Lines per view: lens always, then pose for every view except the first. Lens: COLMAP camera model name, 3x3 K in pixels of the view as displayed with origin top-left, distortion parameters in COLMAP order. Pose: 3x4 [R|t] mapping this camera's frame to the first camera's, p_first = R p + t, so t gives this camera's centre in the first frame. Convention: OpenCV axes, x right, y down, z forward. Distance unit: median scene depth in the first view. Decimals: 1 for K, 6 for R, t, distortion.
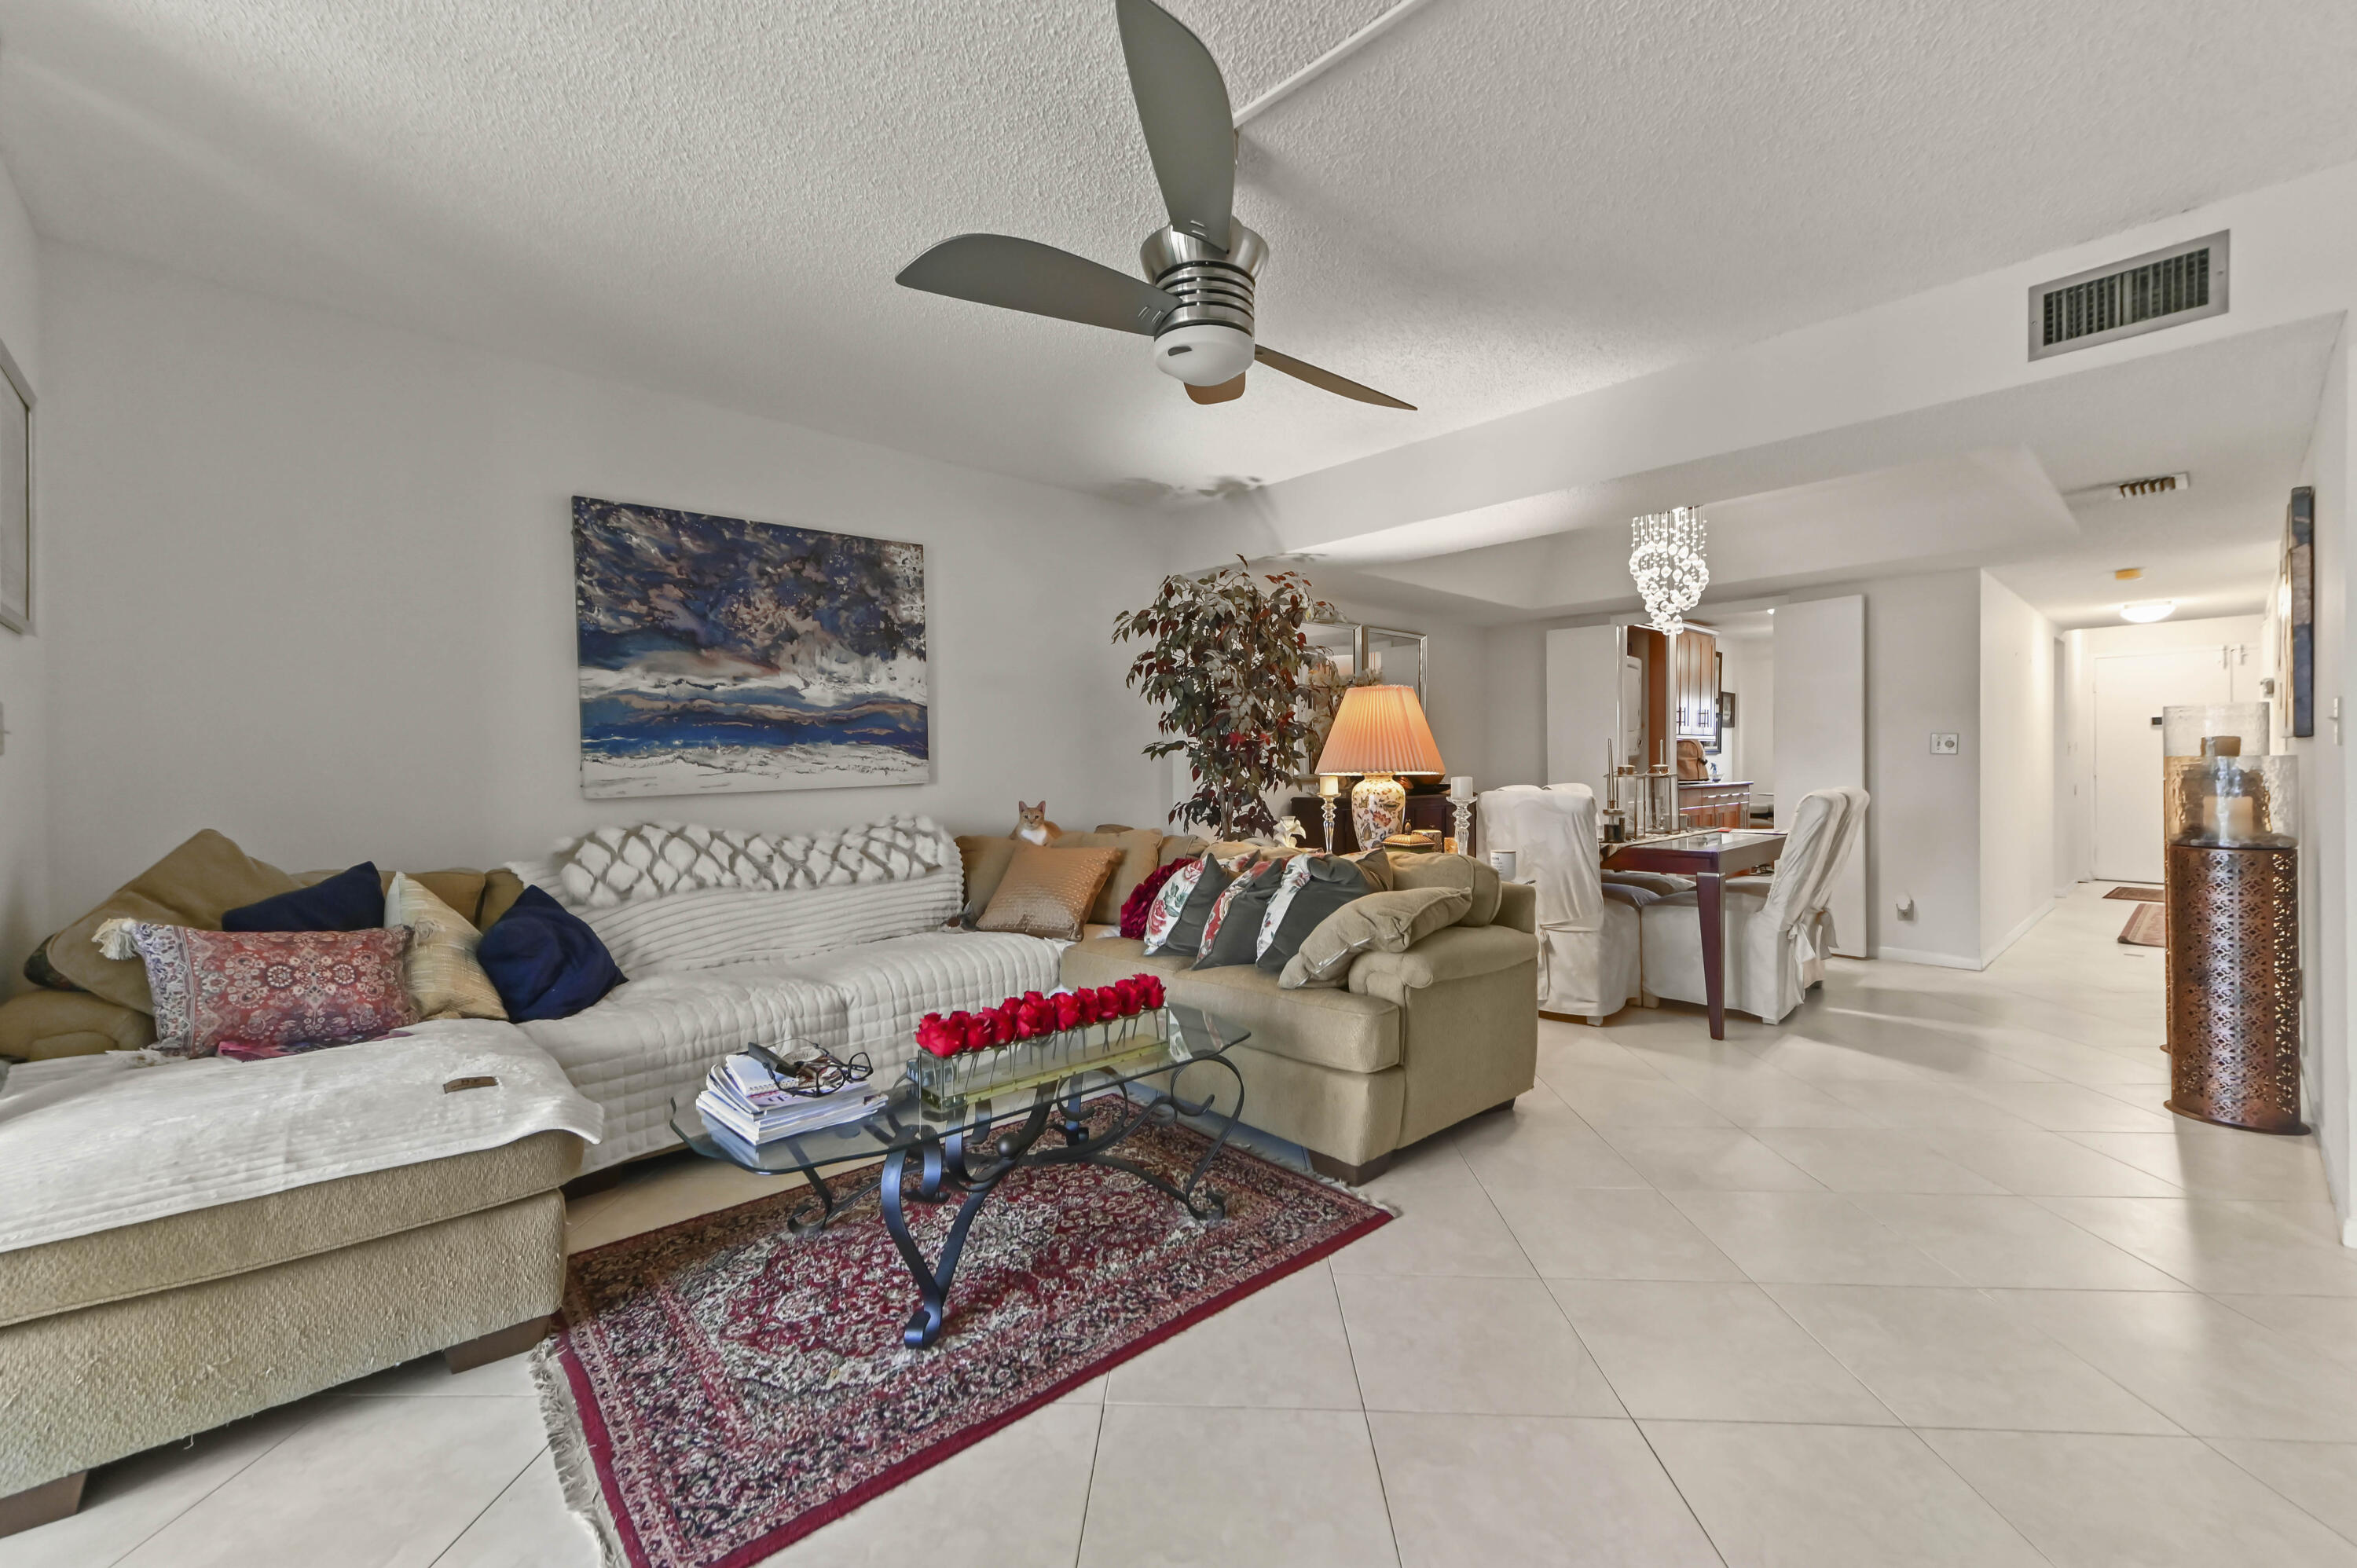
lens RADIAL K [[954.6, 0, 1176.5], [0, 954.6, 770.9], [0, 0, 1]] dist [0.015200, 0.000045]
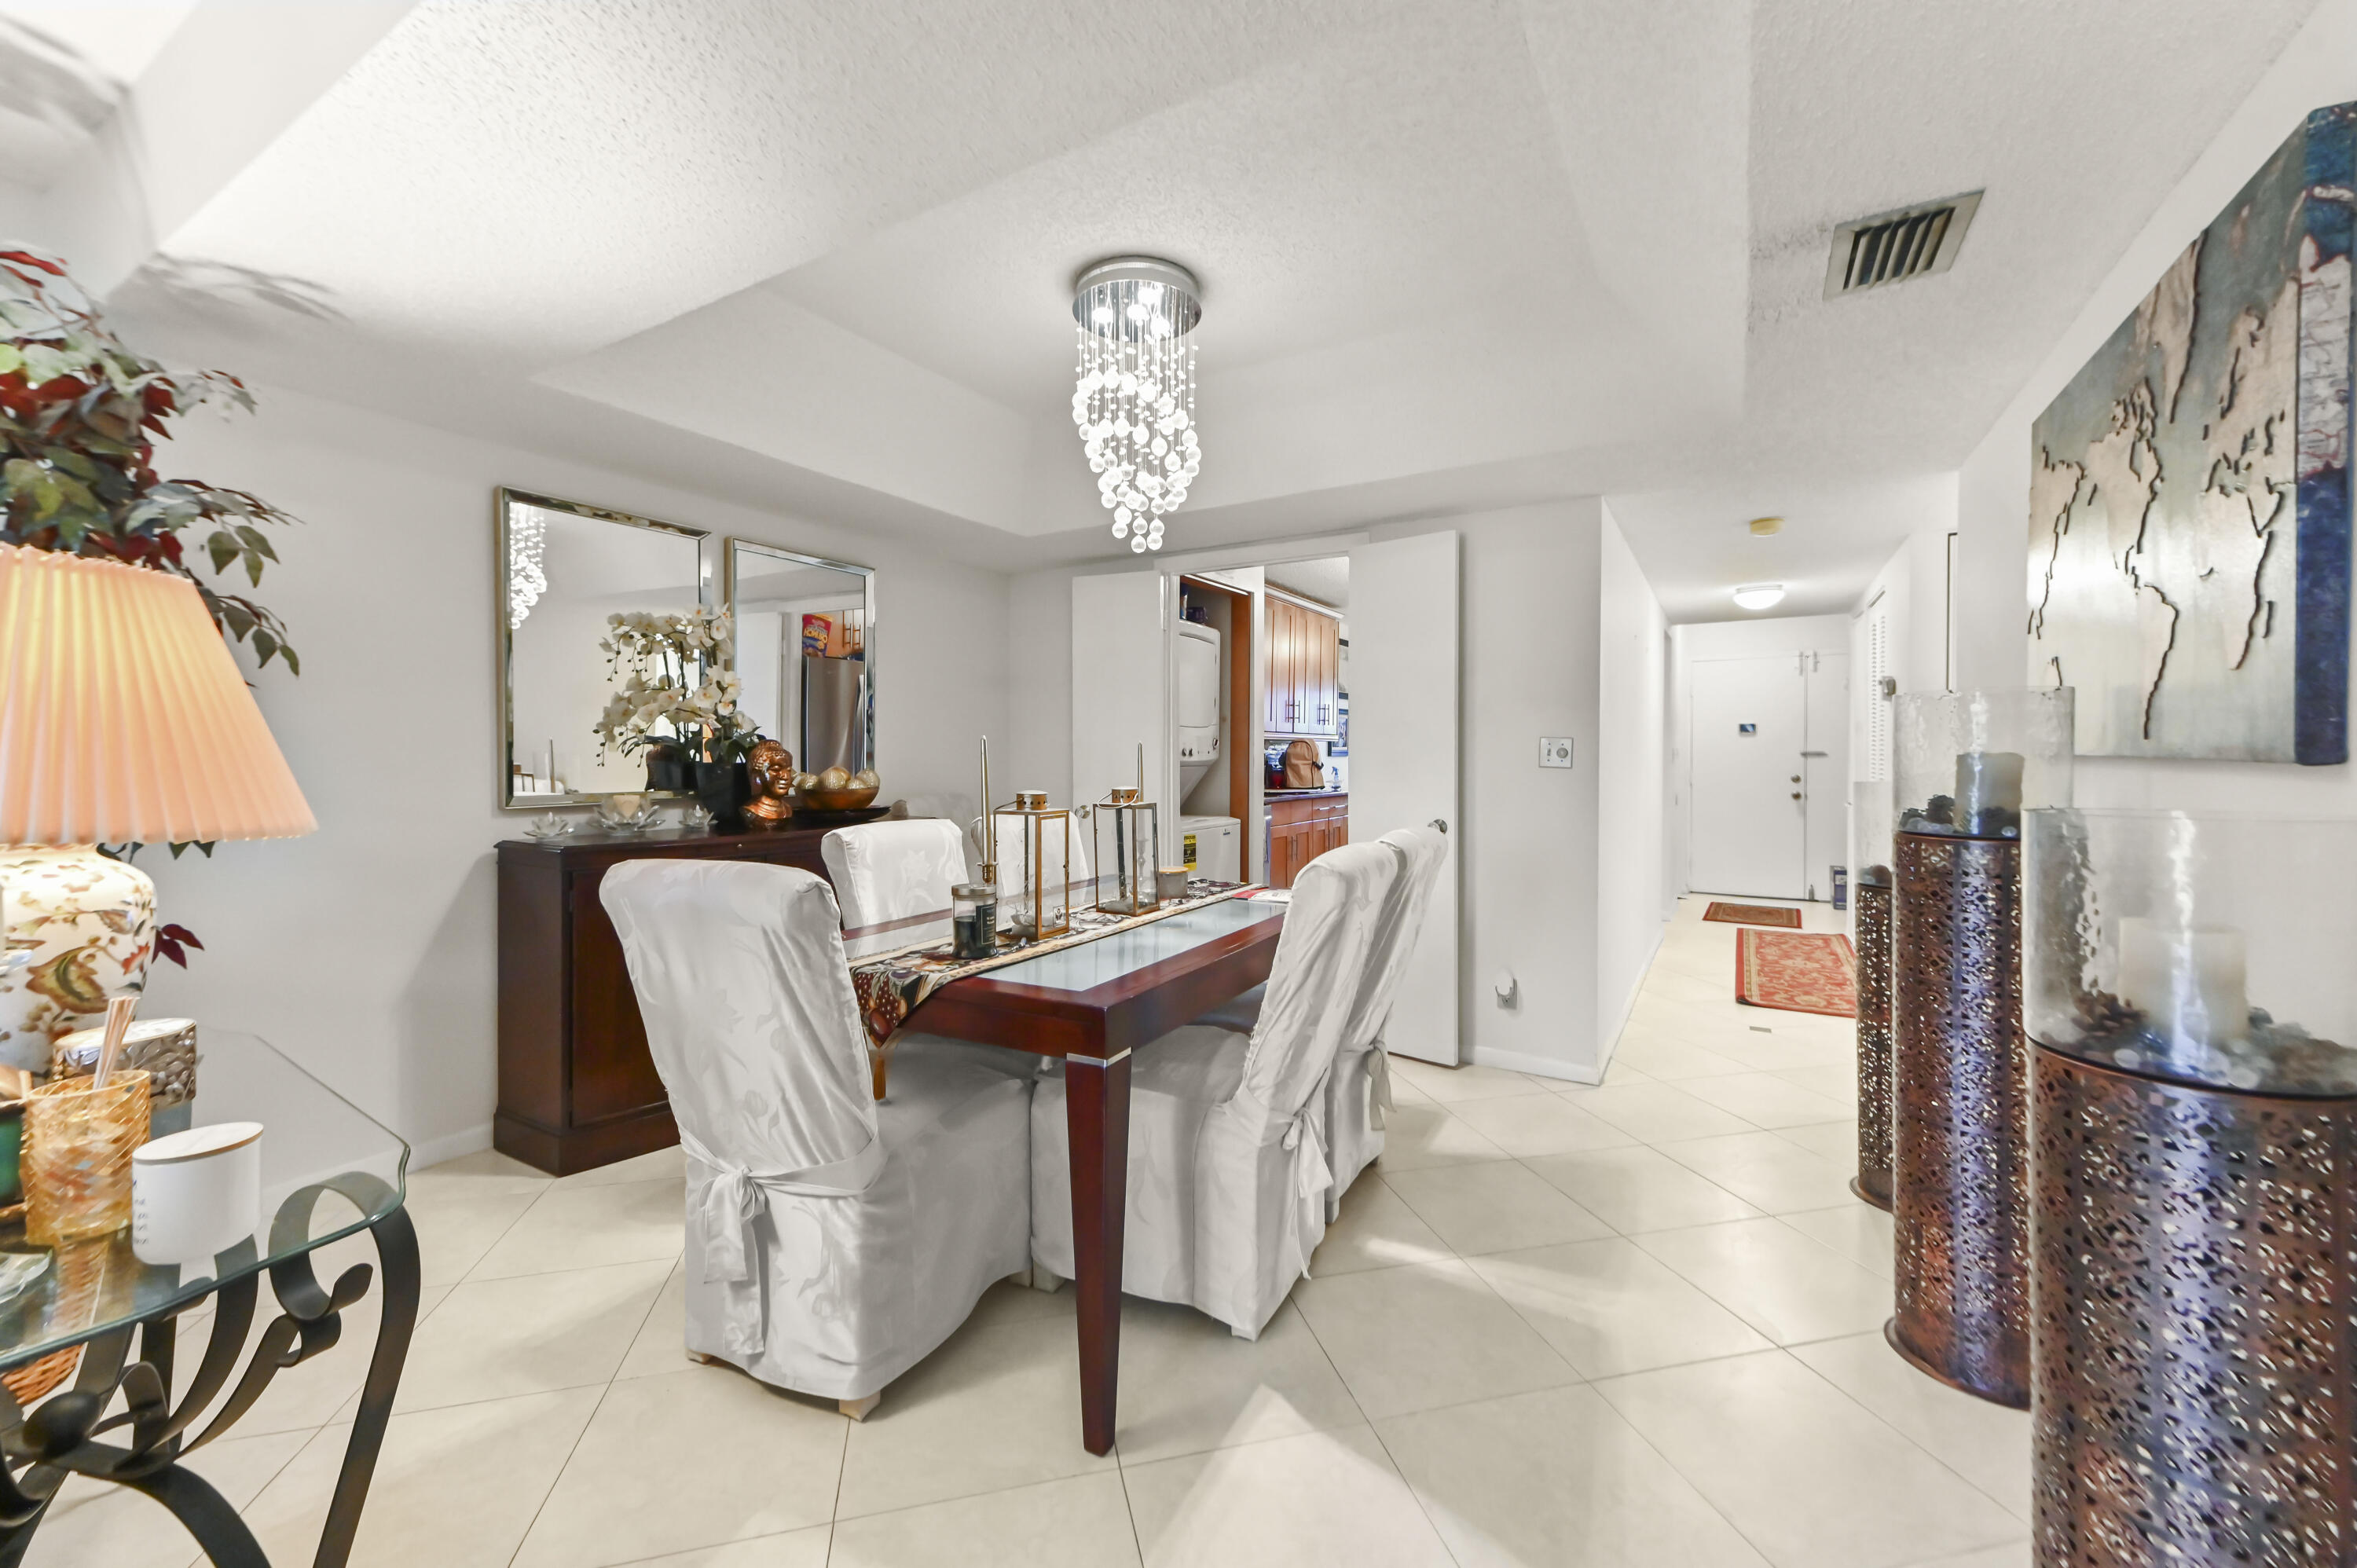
lens RADIAL K [[922.6, 0, 1181.2], [0, 922.6, 761.5], [0, 0, 1]] dist [0.014855, -0.000059]
pose [[0.960582, 0.008874, 0.277855, 0.505052], [-0.008479, 0.999961, -0.002621, -0.025060], [-0.277868, 0.000162, 0.960619, 0.624301]]
